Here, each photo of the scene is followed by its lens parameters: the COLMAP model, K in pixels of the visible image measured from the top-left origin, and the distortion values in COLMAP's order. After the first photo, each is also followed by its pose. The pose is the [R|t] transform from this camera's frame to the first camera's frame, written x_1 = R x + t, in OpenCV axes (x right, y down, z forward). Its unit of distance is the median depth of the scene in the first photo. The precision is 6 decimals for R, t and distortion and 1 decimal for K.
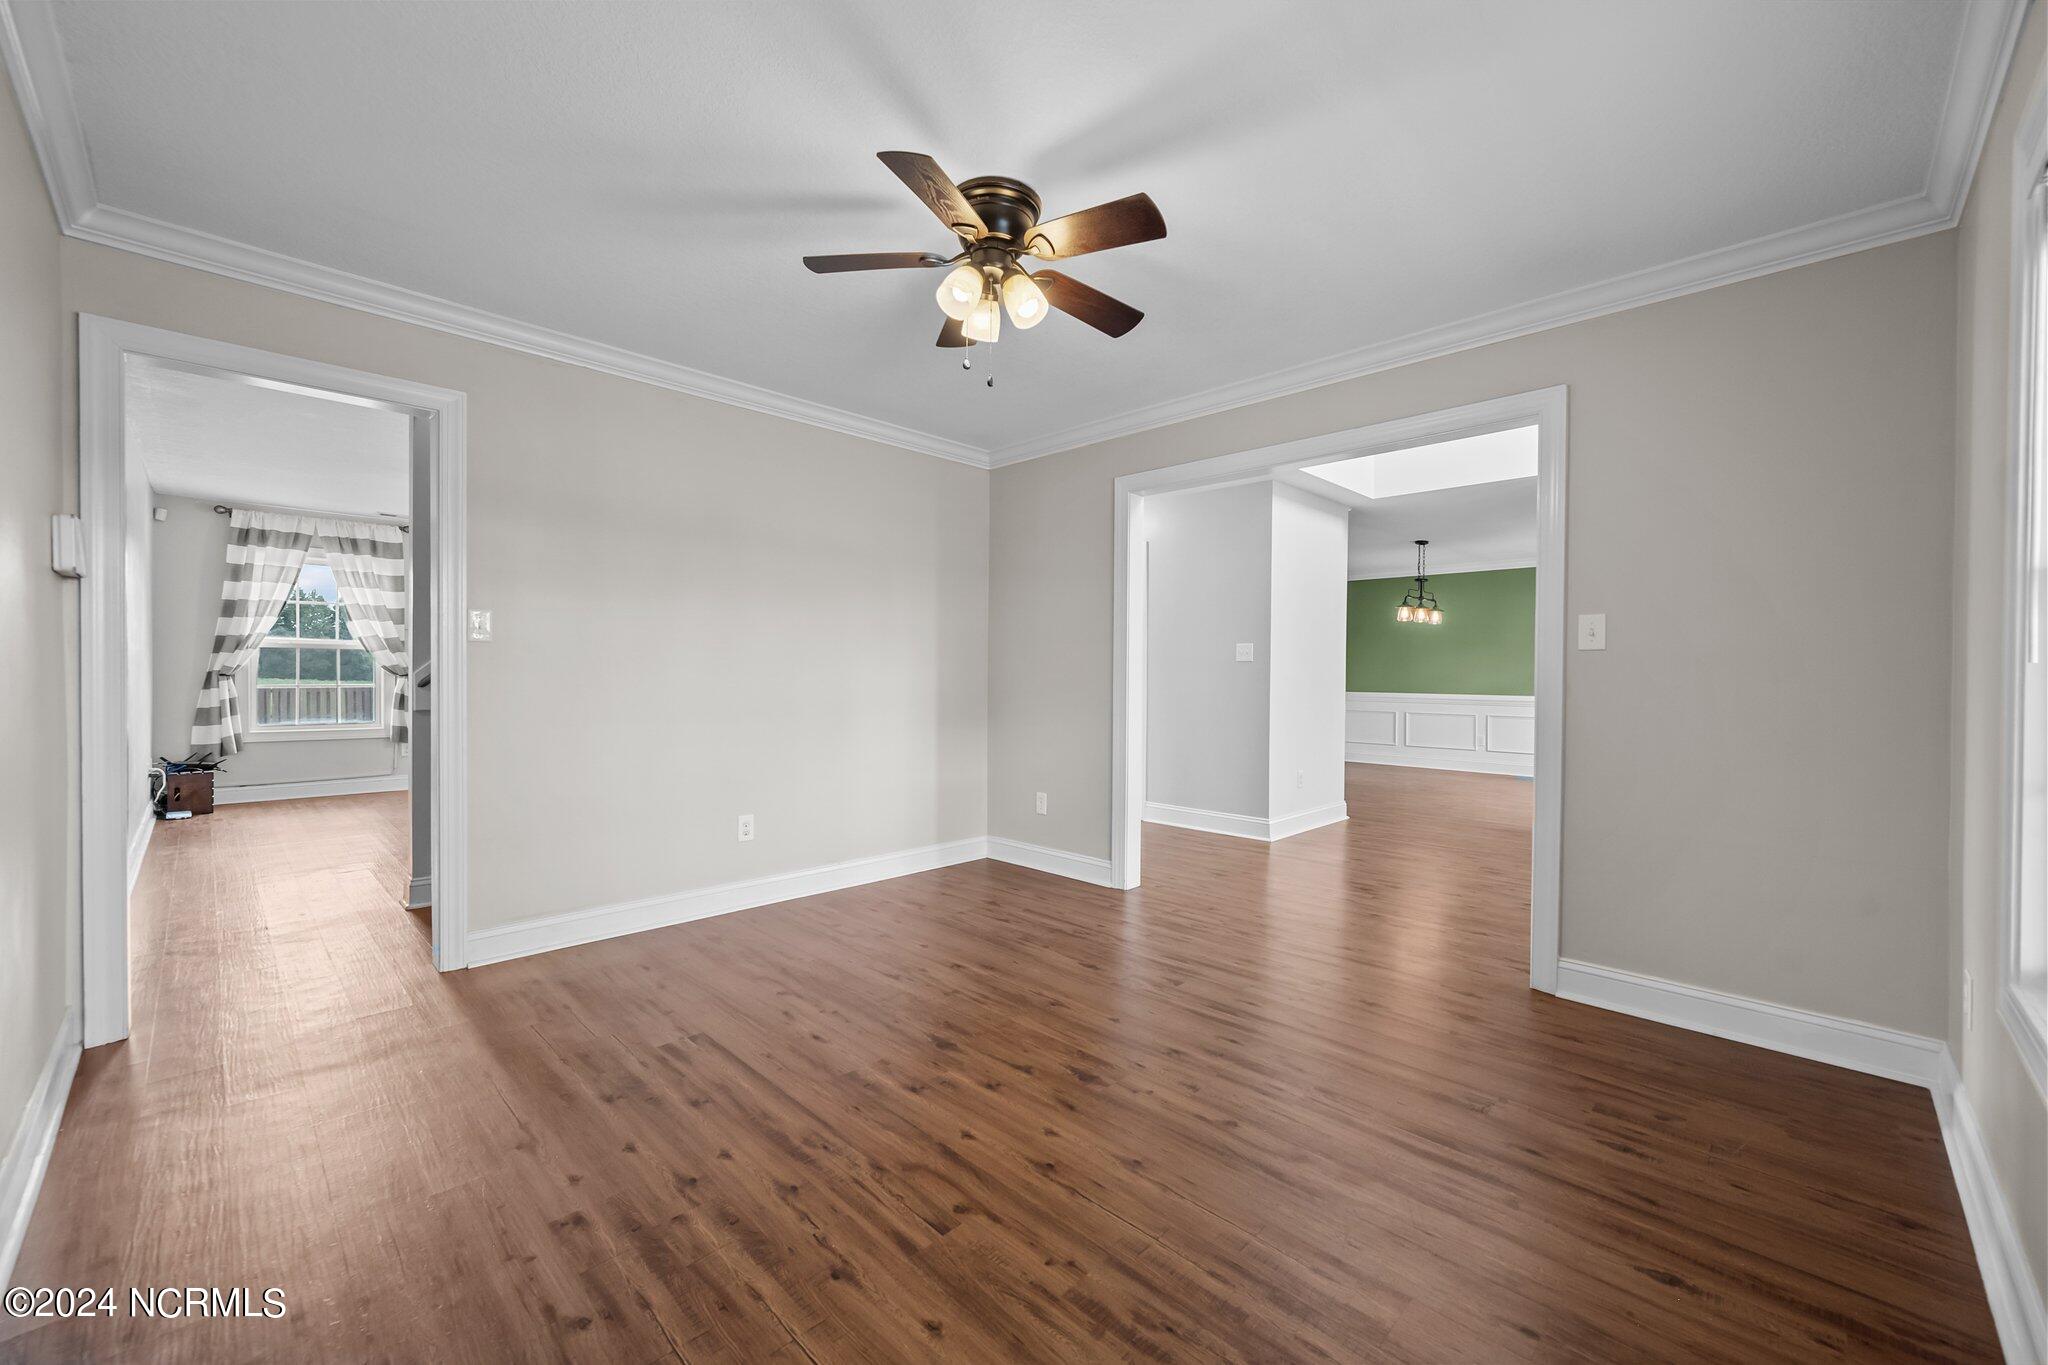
lens RADIAL K [[808.5, 0, 1035.8], [0, 808.5, 684.7], [0, 0, 1]] dist [-0.001008, 0.000081]
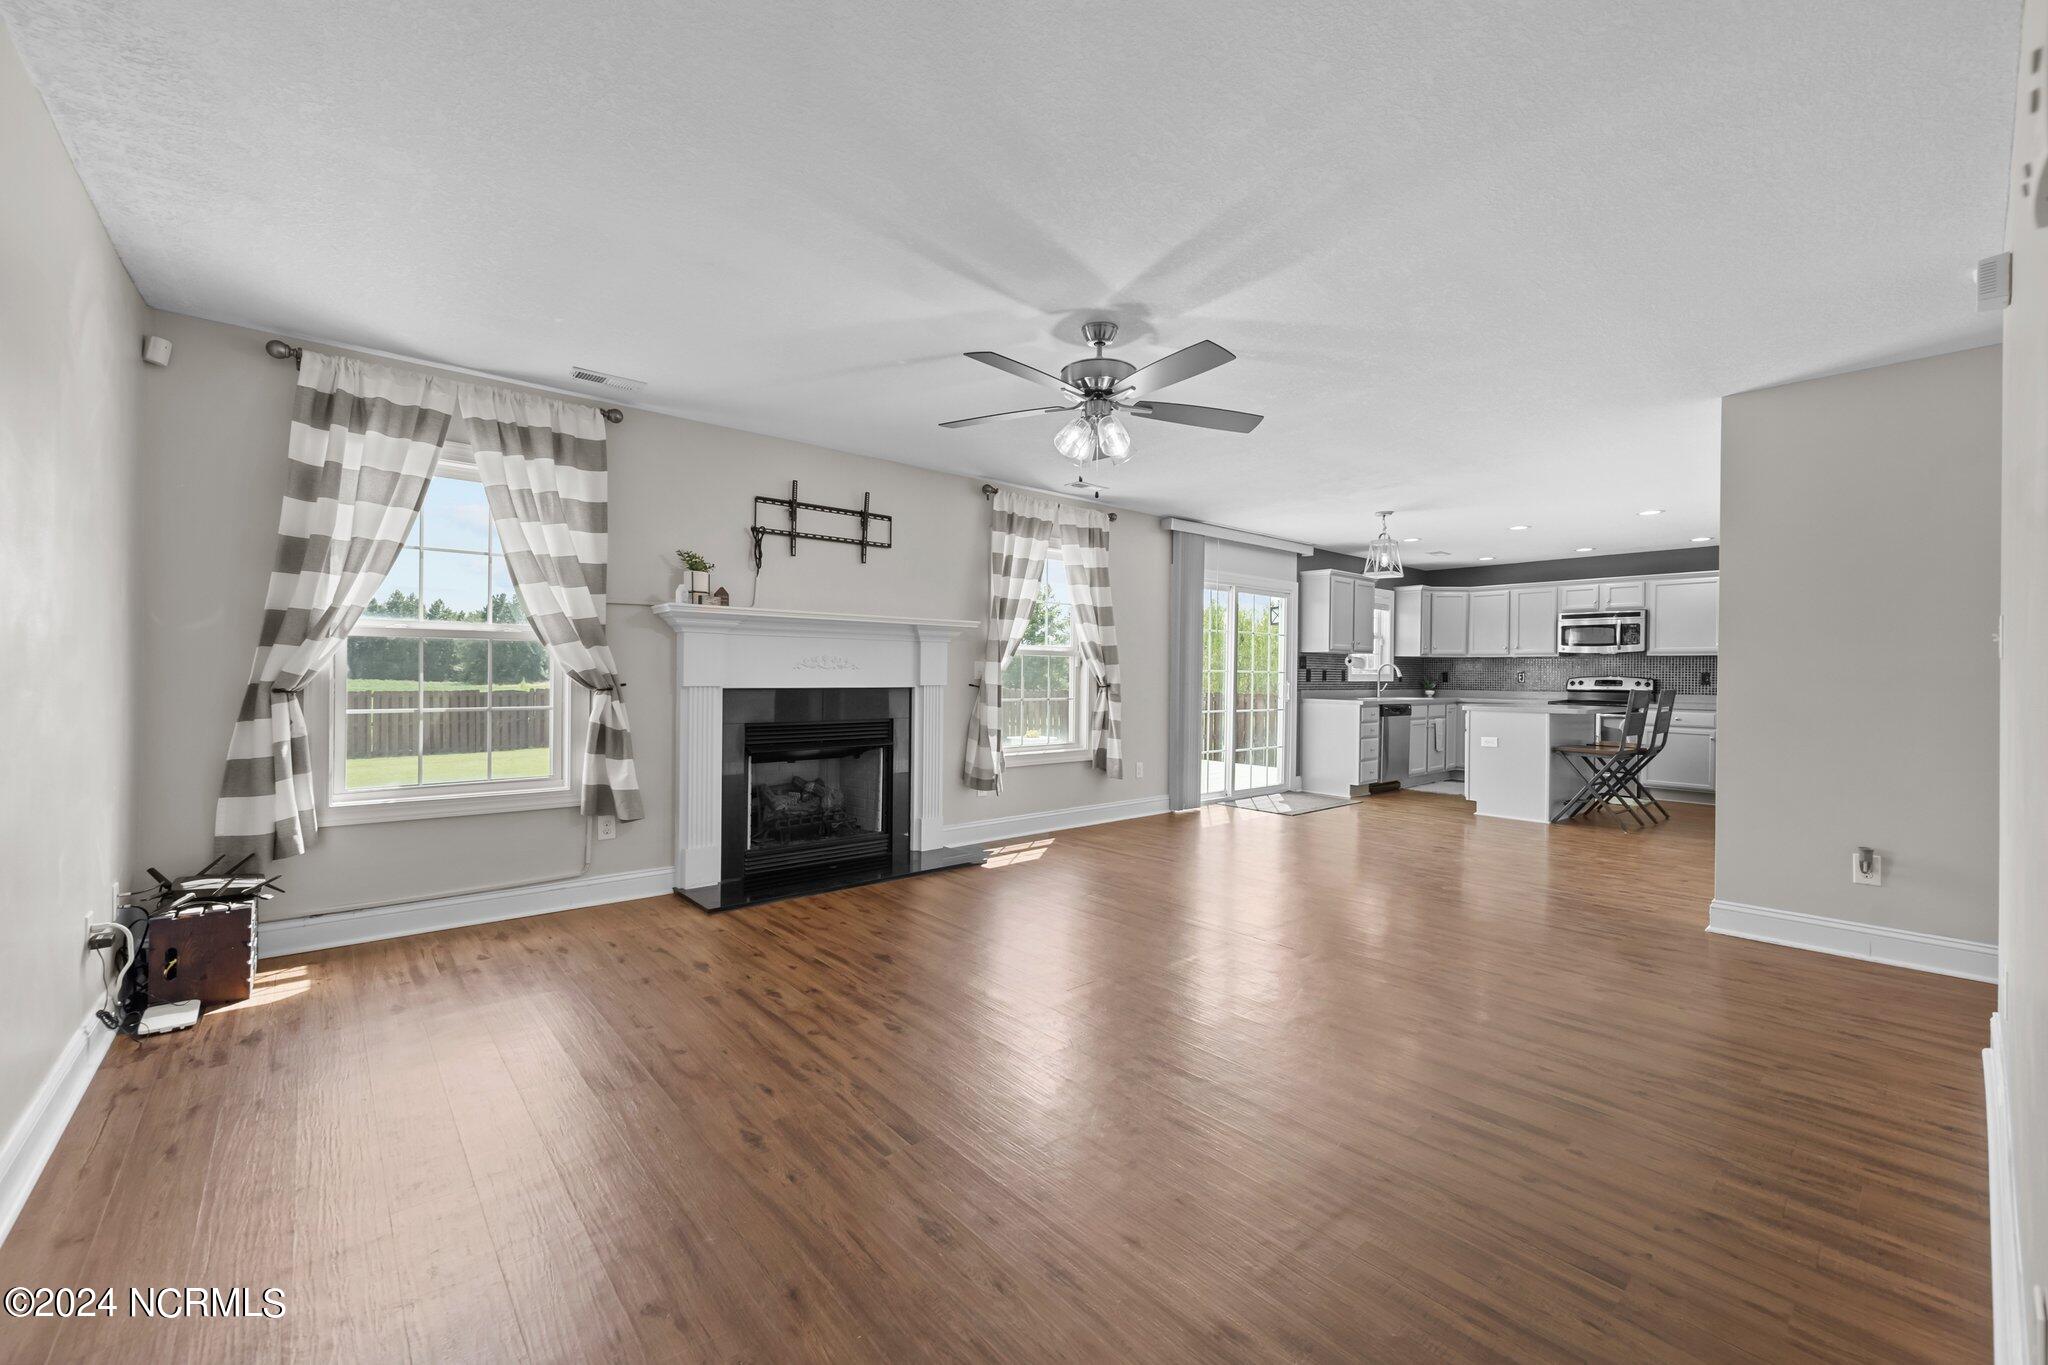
lens RADIAL K [[808.5, 0, 1020.7], [0, 808.5, 677.1], [0, 0, 1]] dist [-0.001008, 0.000081]
pose [[0.995432, 0.008370, -0.095110, -0.514088], [-0.008897, 0.999947, -0.005117, -0.021952], [0.095062, 0.005940, 0.995454, 0.556085]]
